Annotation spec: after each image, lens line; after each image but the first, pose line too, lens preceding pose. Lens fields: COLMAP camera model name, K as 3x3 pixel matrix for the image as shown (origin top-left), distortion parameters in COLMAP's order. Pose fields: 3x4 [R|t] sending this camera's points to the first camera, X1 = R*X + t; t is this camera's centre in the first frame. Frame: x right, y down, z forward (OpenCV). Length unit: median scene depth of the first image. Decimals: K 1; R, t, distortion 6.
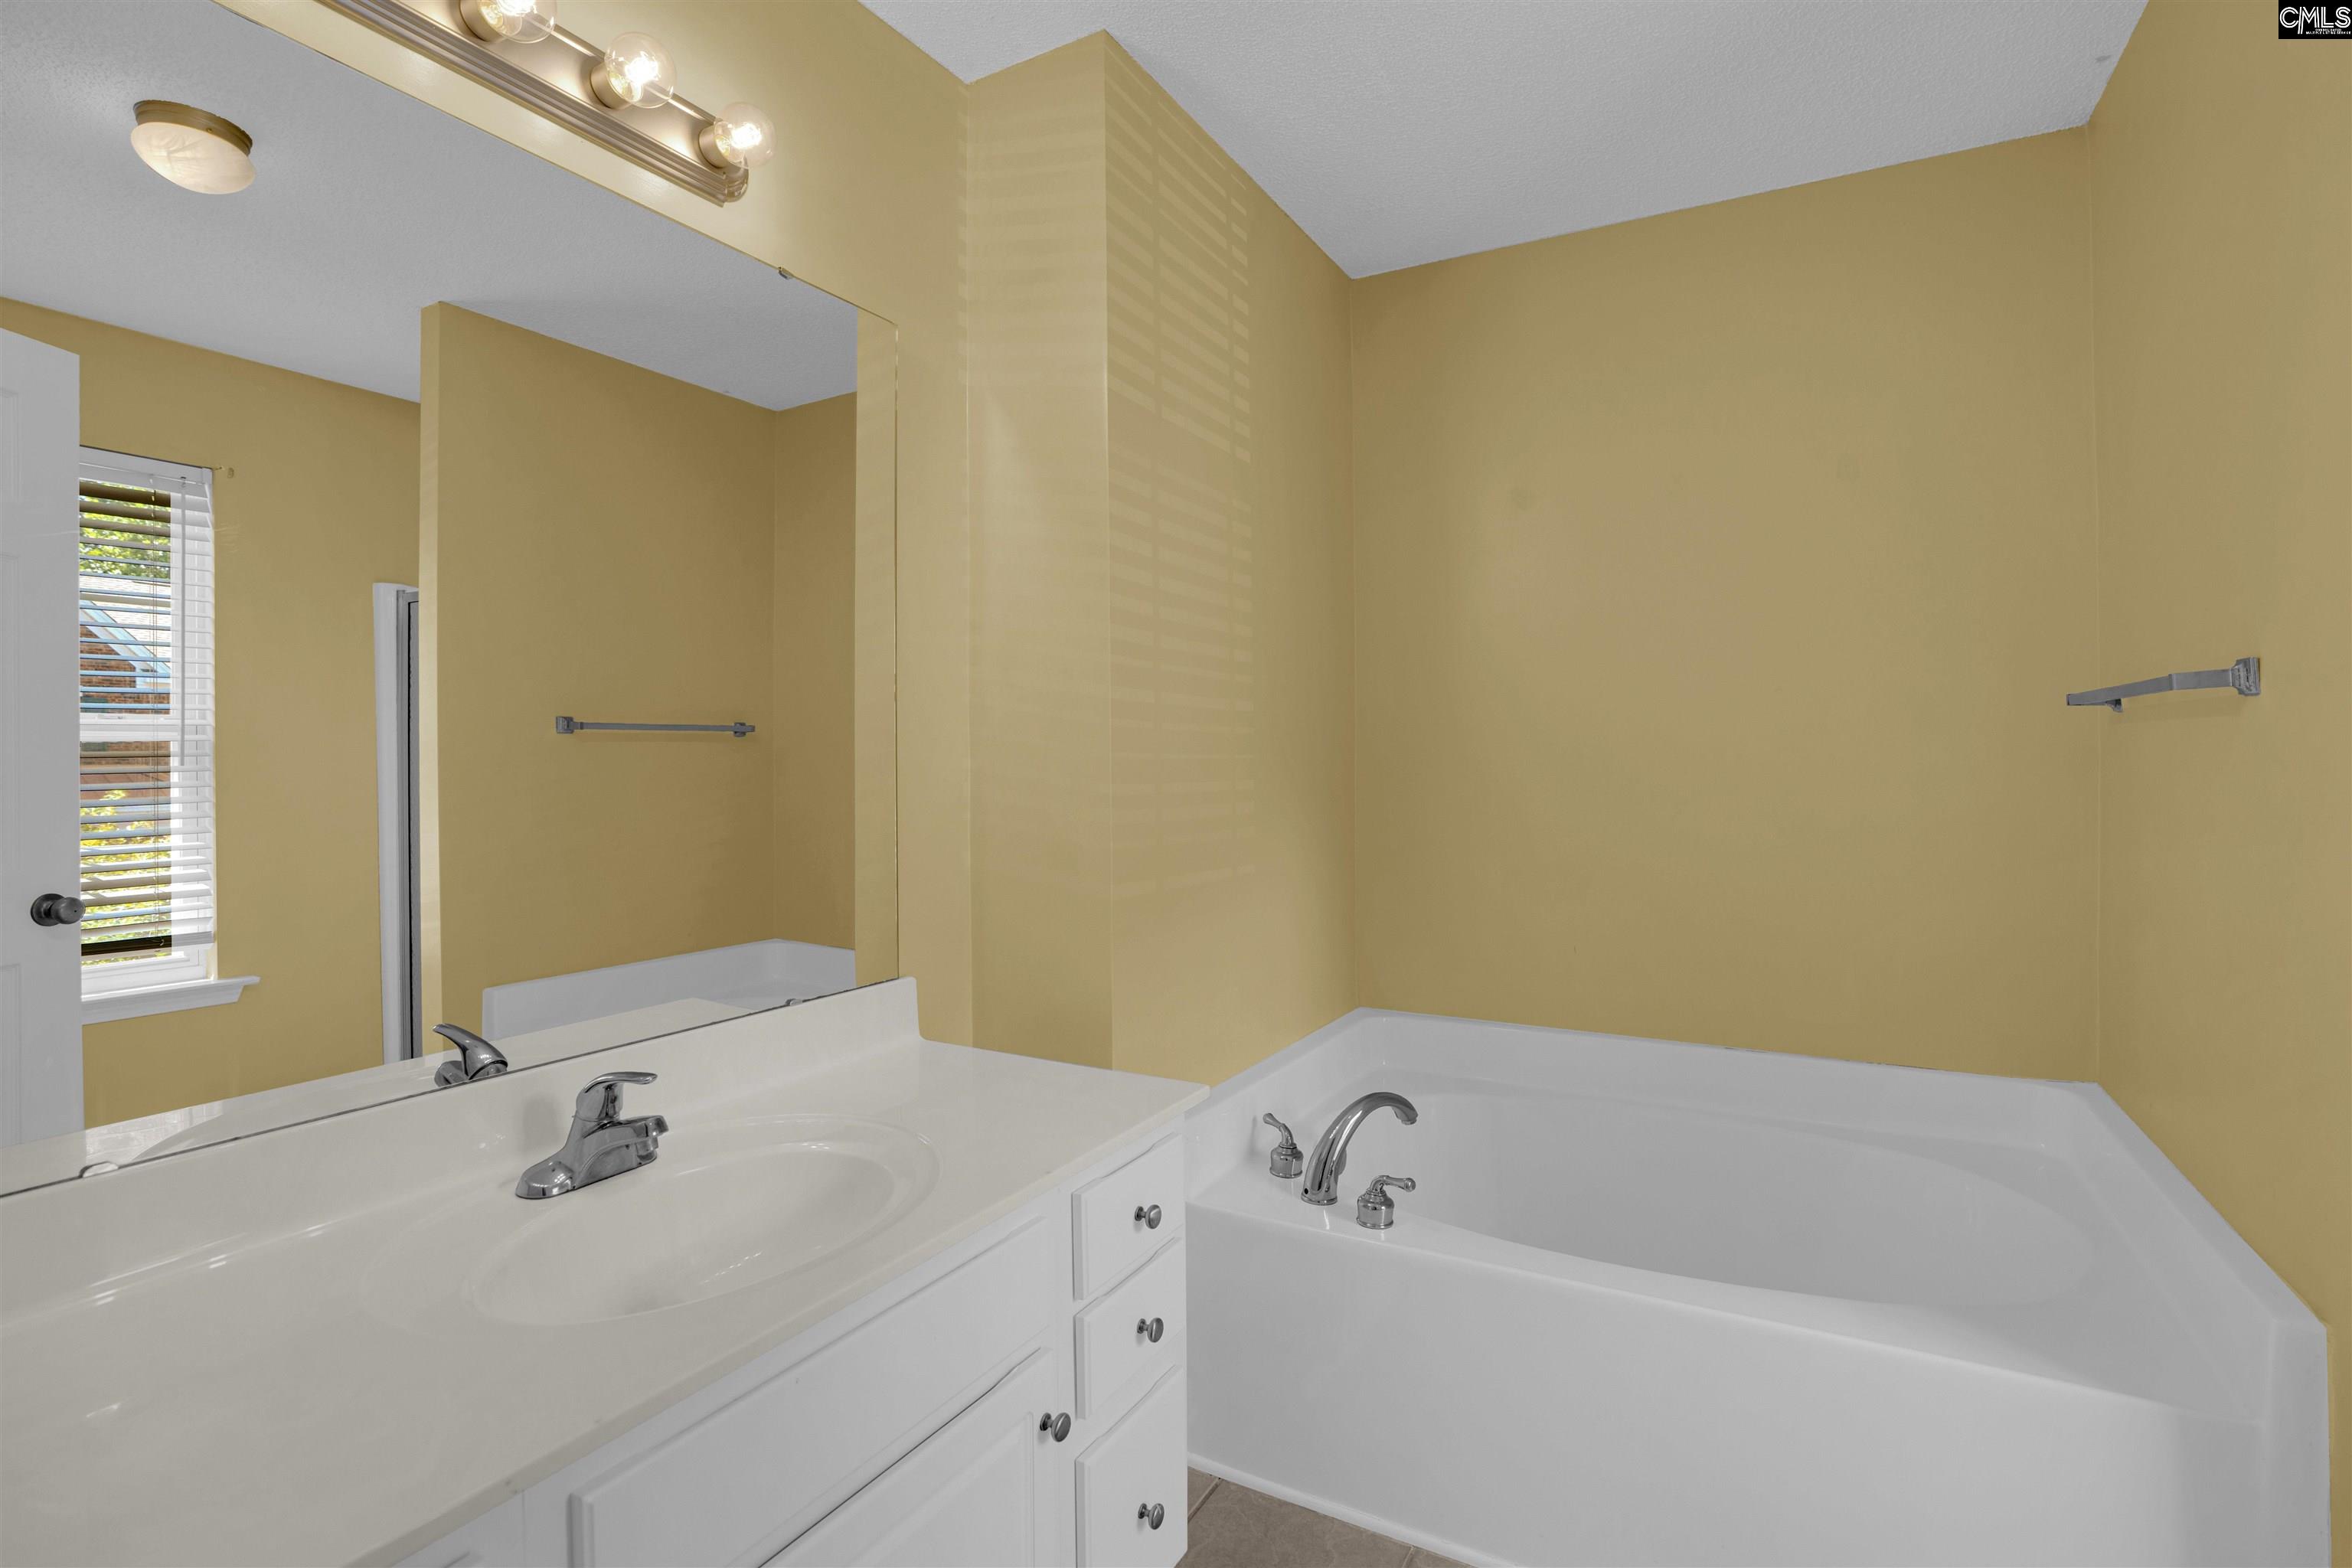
lens RADIAL K [[1098.7, 0, 1175.0], [0, 1098.7, 777.8], [0, 0, 1]] dist [-0.012353, 0.000087]
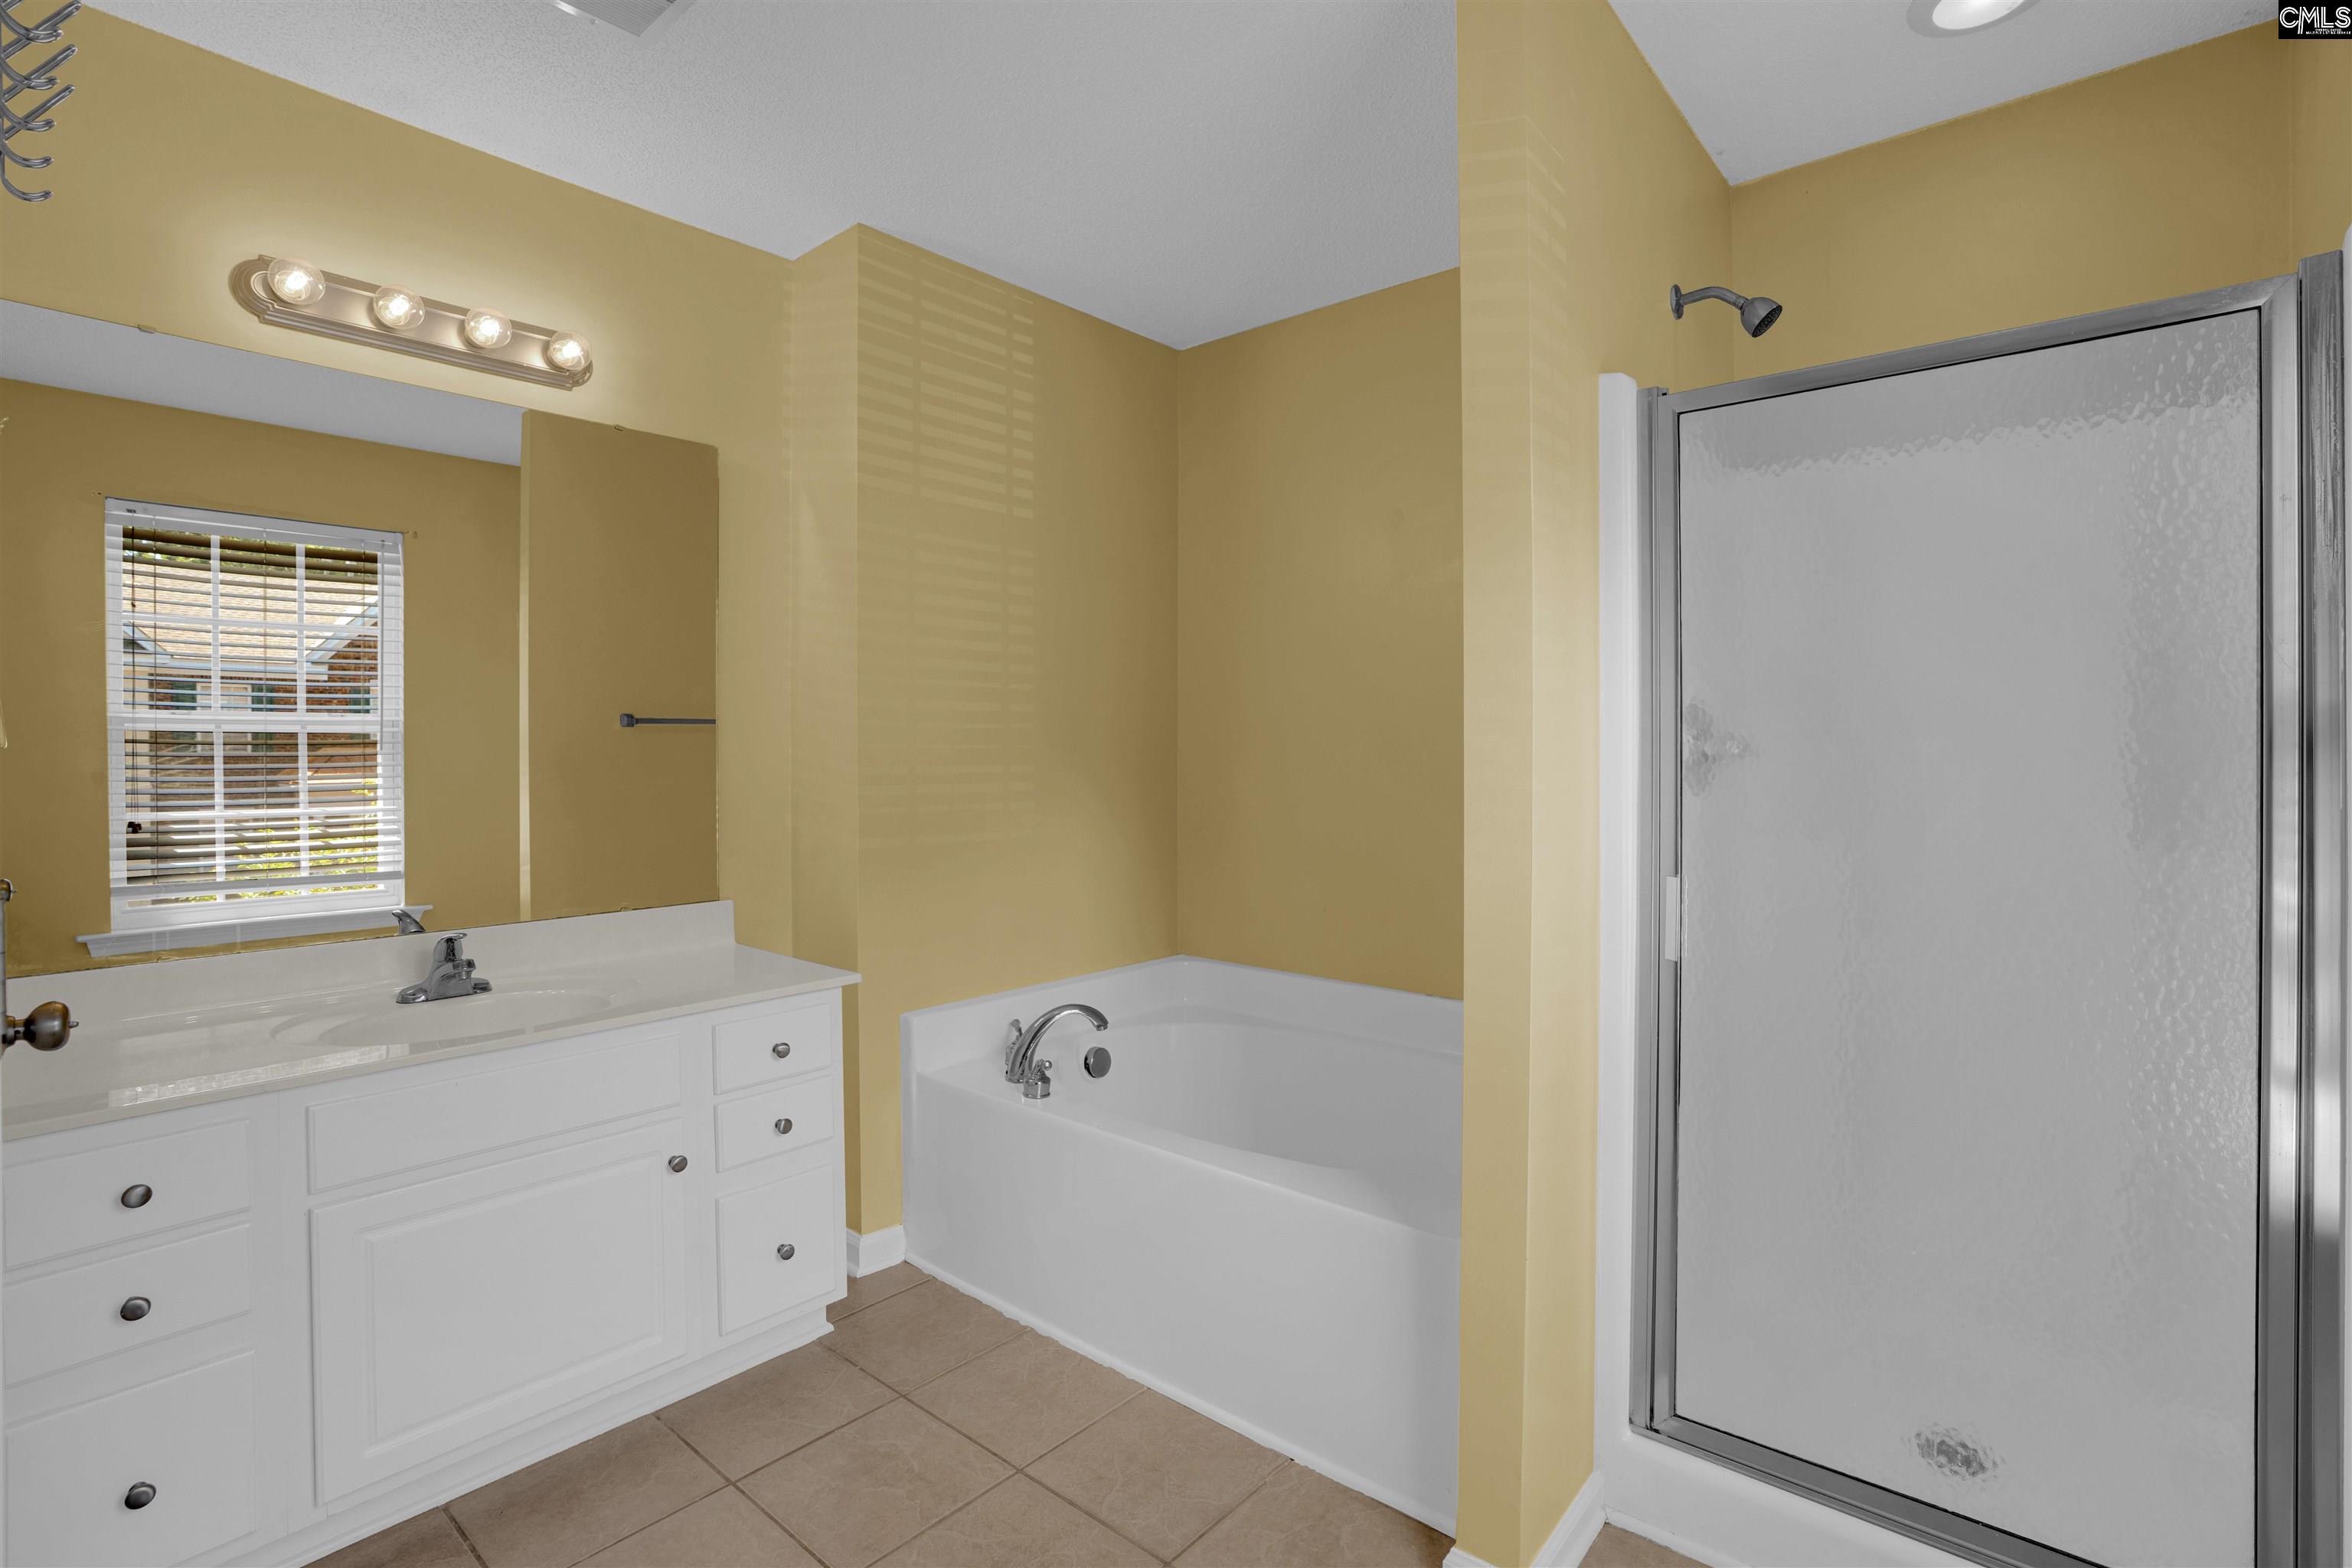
lens RADIAL K [[1109.2, 0, 1177.5], [0, 1109.2, 783.3], [0, 0, 1]] dist [-0.064379, 0.030409]
pose [[0.983258, 0.010474, -0.181916, 0.327264], [-0.007259, 0.999806, 0.018333, -0.001883], [0.182072, -0.016706, 0.983143, -0.163758]]
